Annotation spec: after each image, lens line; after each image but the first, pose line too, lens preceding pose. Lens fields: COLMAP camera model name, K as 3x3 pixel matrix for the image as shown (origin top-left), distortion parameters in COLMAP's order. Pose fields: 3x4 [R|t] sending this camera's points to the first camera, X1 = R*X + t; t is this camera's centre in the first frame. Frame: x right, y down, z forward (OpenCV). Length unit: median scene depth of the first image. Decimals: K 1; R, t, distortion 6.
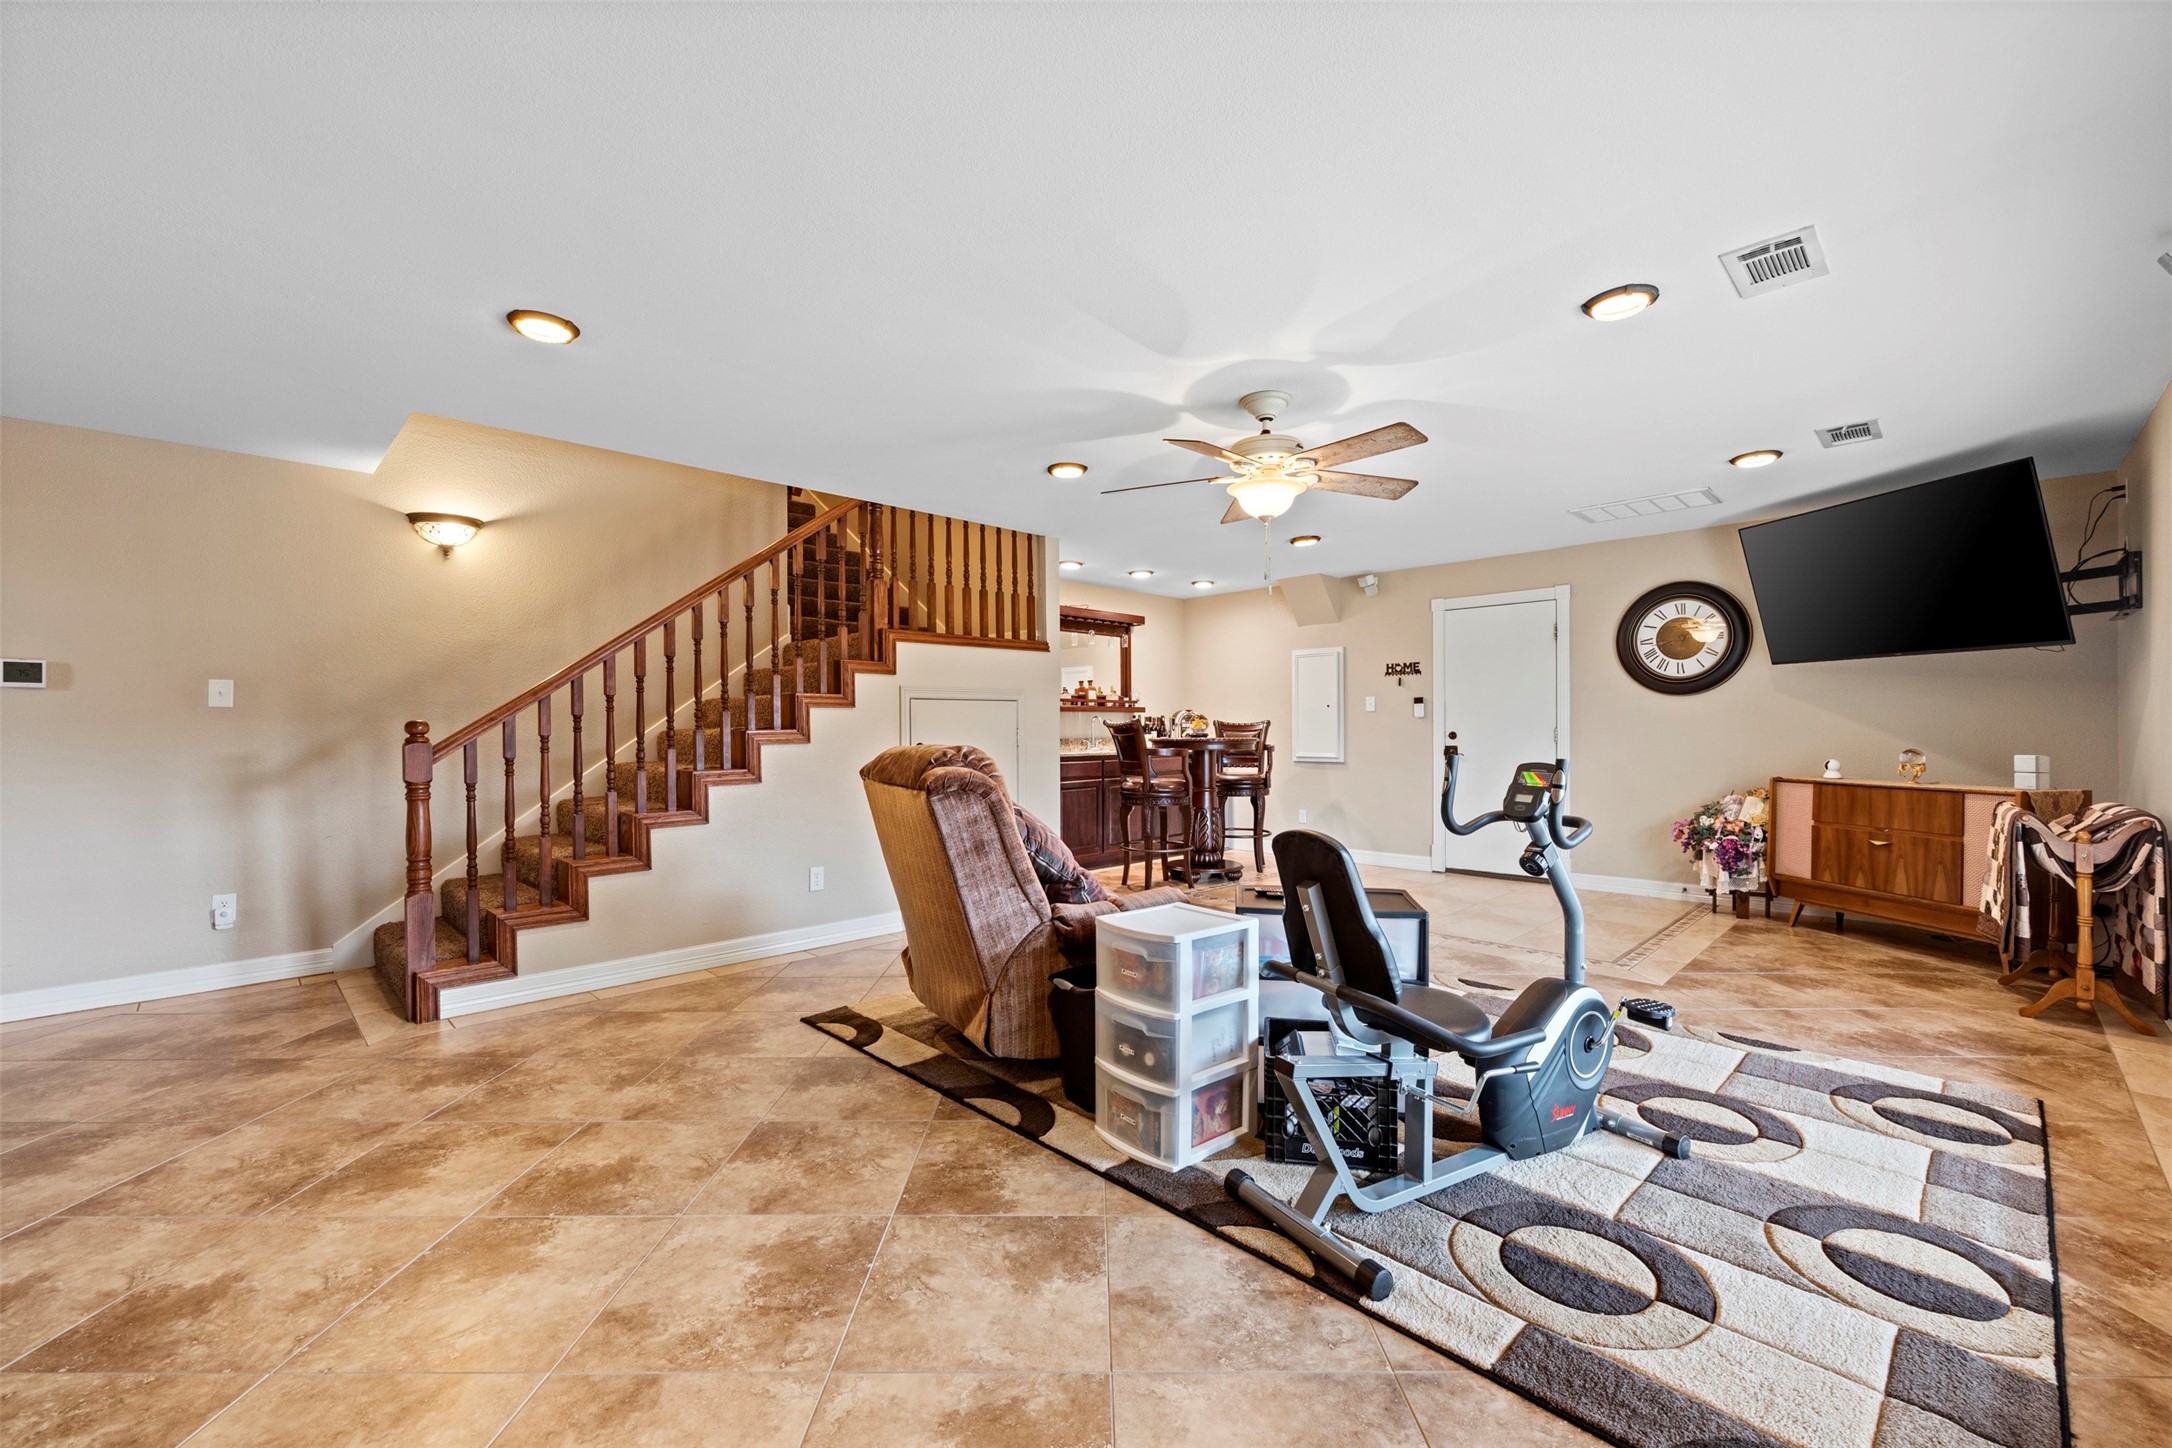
lens RADIAL K [[882.3, 0, 1079.1], [0, 882.3, 729.3], [0, 0, 1]] dist [-0.003187, 0.000813]
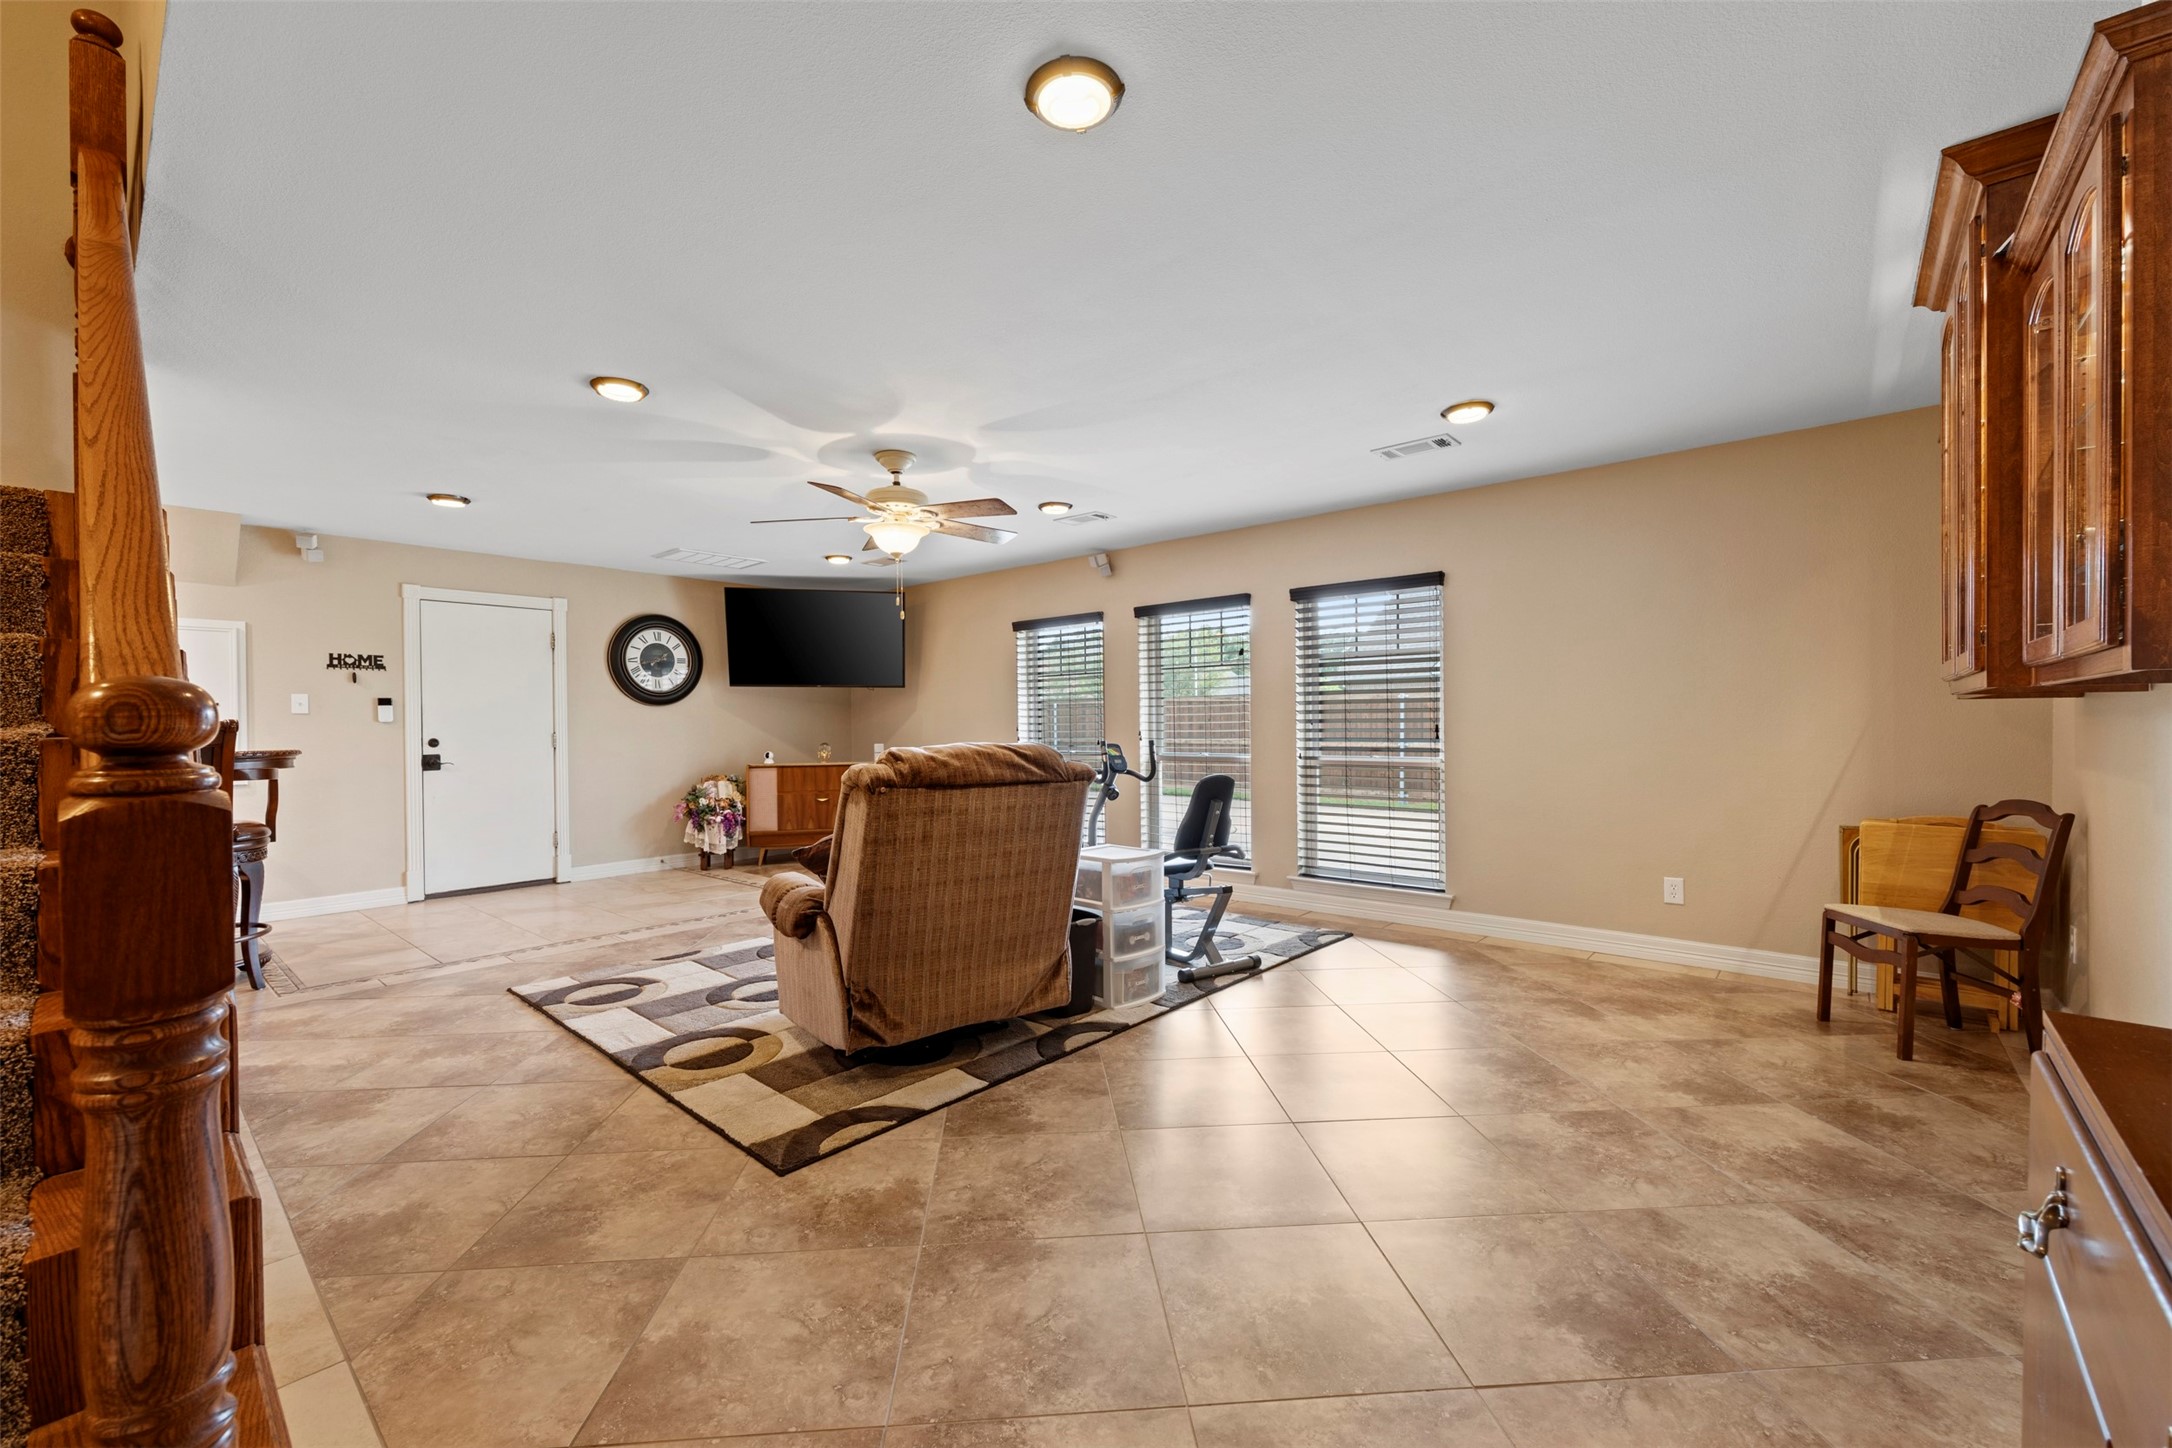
lens RADIAL K [[882.3, 0, 1079.1], [0, 882.3, 729.3], [0, 0, 1]] dist [-0.003187, 0.000813]
pose [[-0.082909, -0.000146, 0.996557, -0.766067], [0.013252, 0.999911, 0.001249, 0.001207], [-0.996469, 0.013310, -0.082900, 0.646730]]
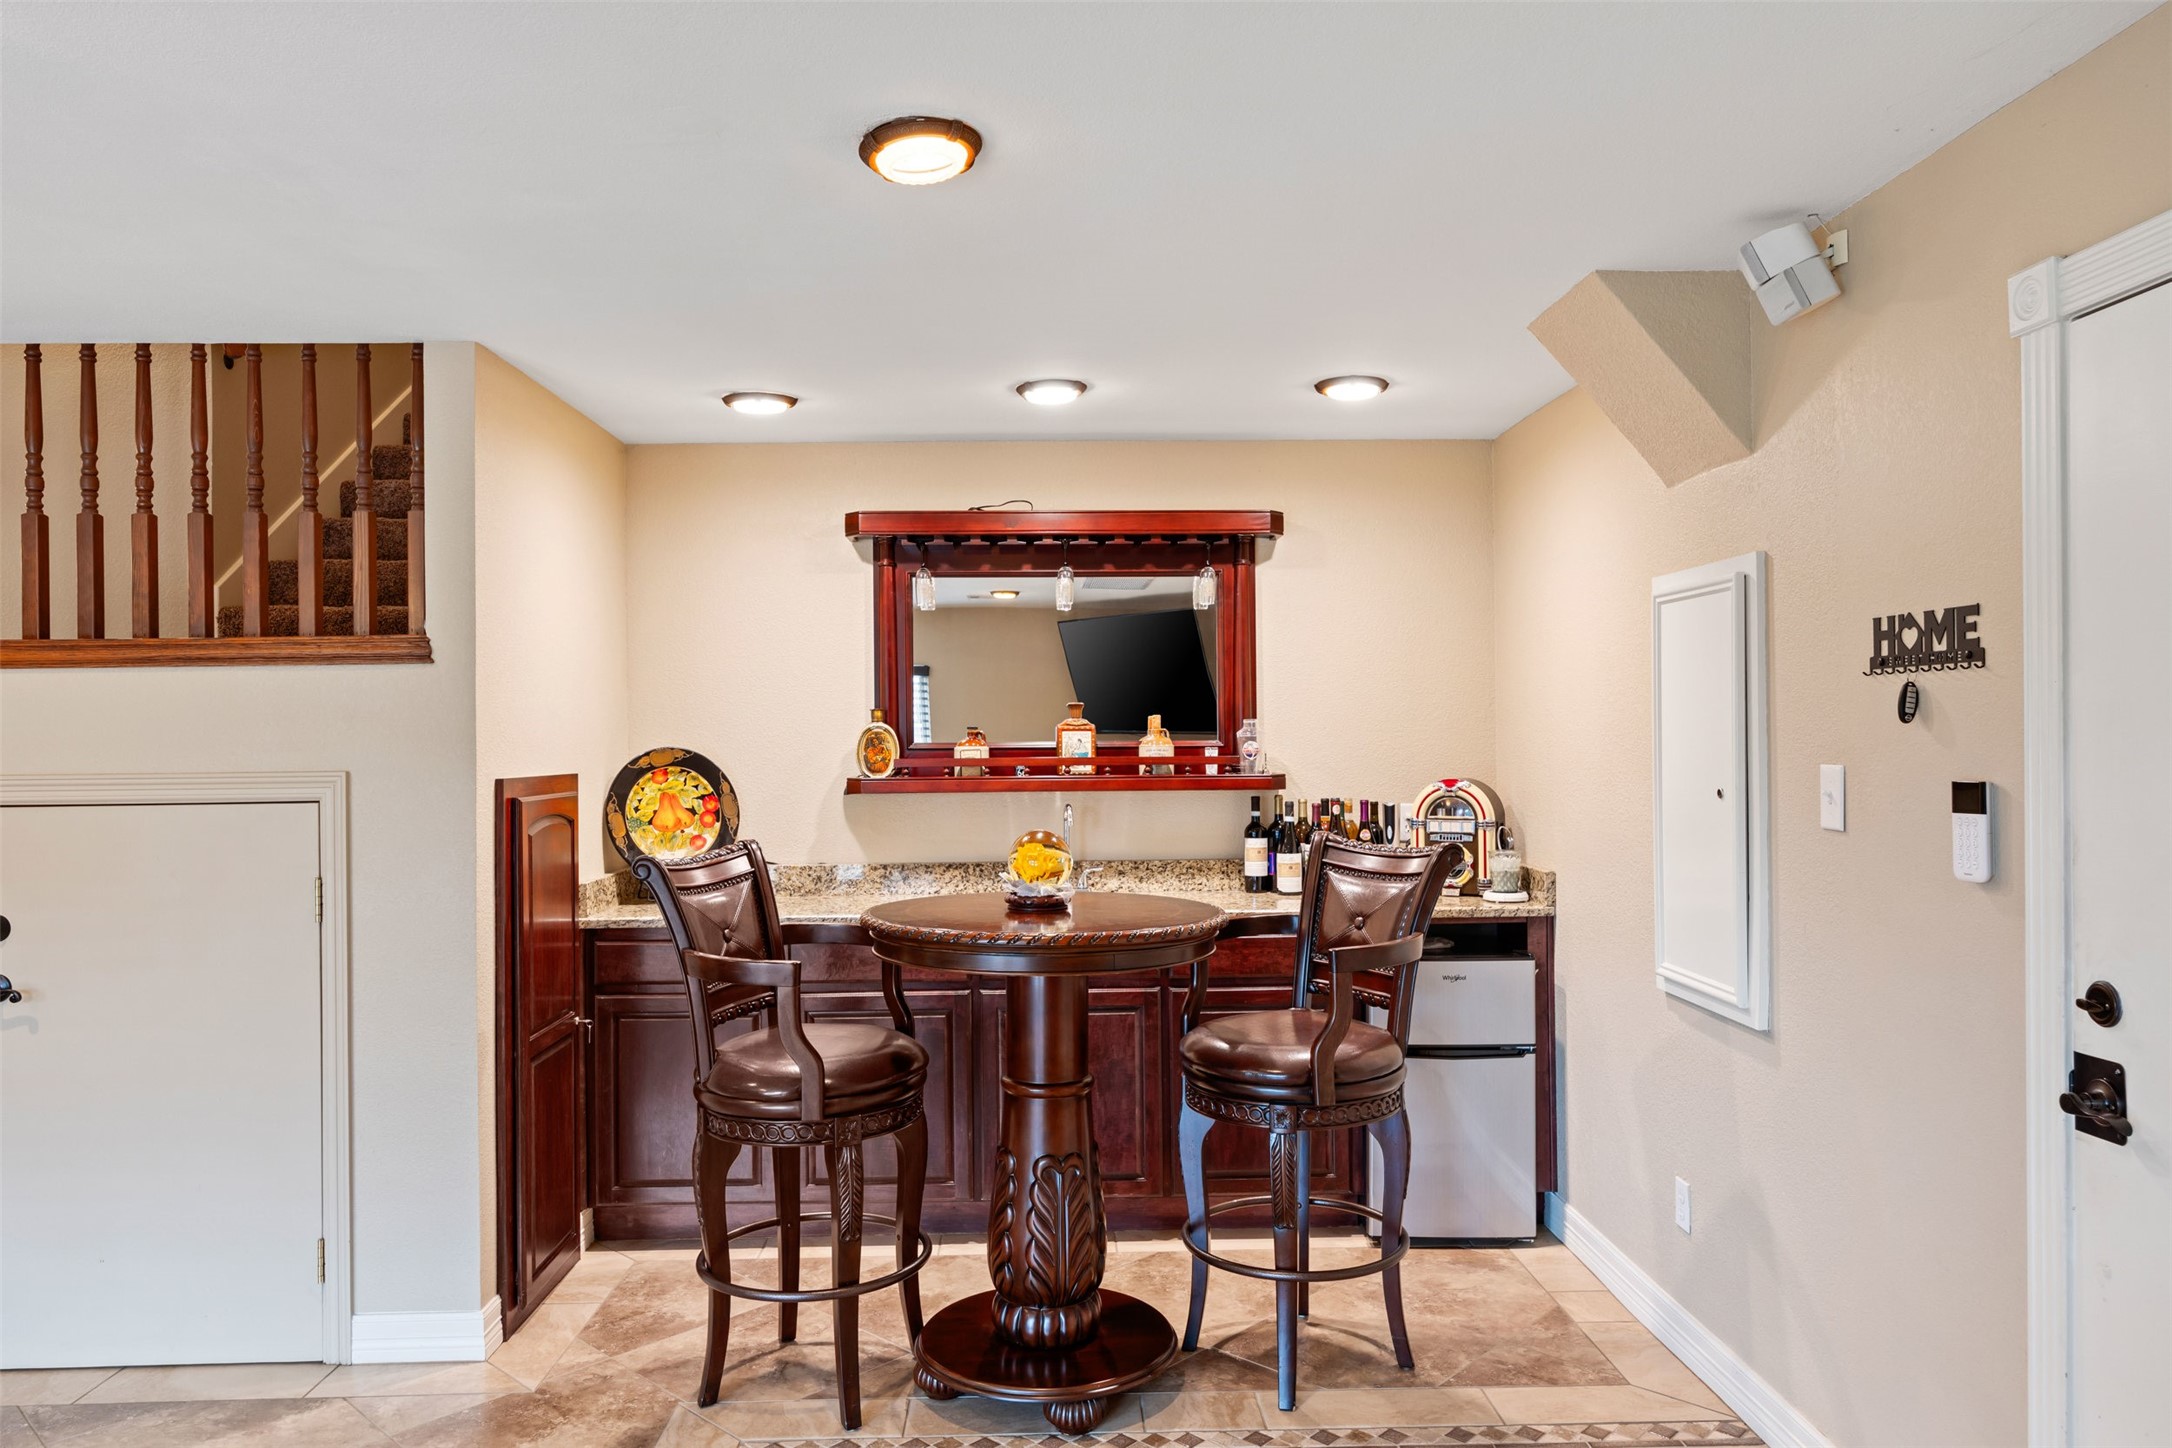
lens RADIAL K [[1435.3, 0, 1040.7], [0, 1435.3, 727.0], [0, 0, 1]] dist [0.004554, 0.000971]
pose [[0.726775, -0.001906, -0.686873, 0.706045], [0.003108, 0.999995, 0.000514, -0.076765], [0.686869, -0.002509, 0.726777, 0.956232]]
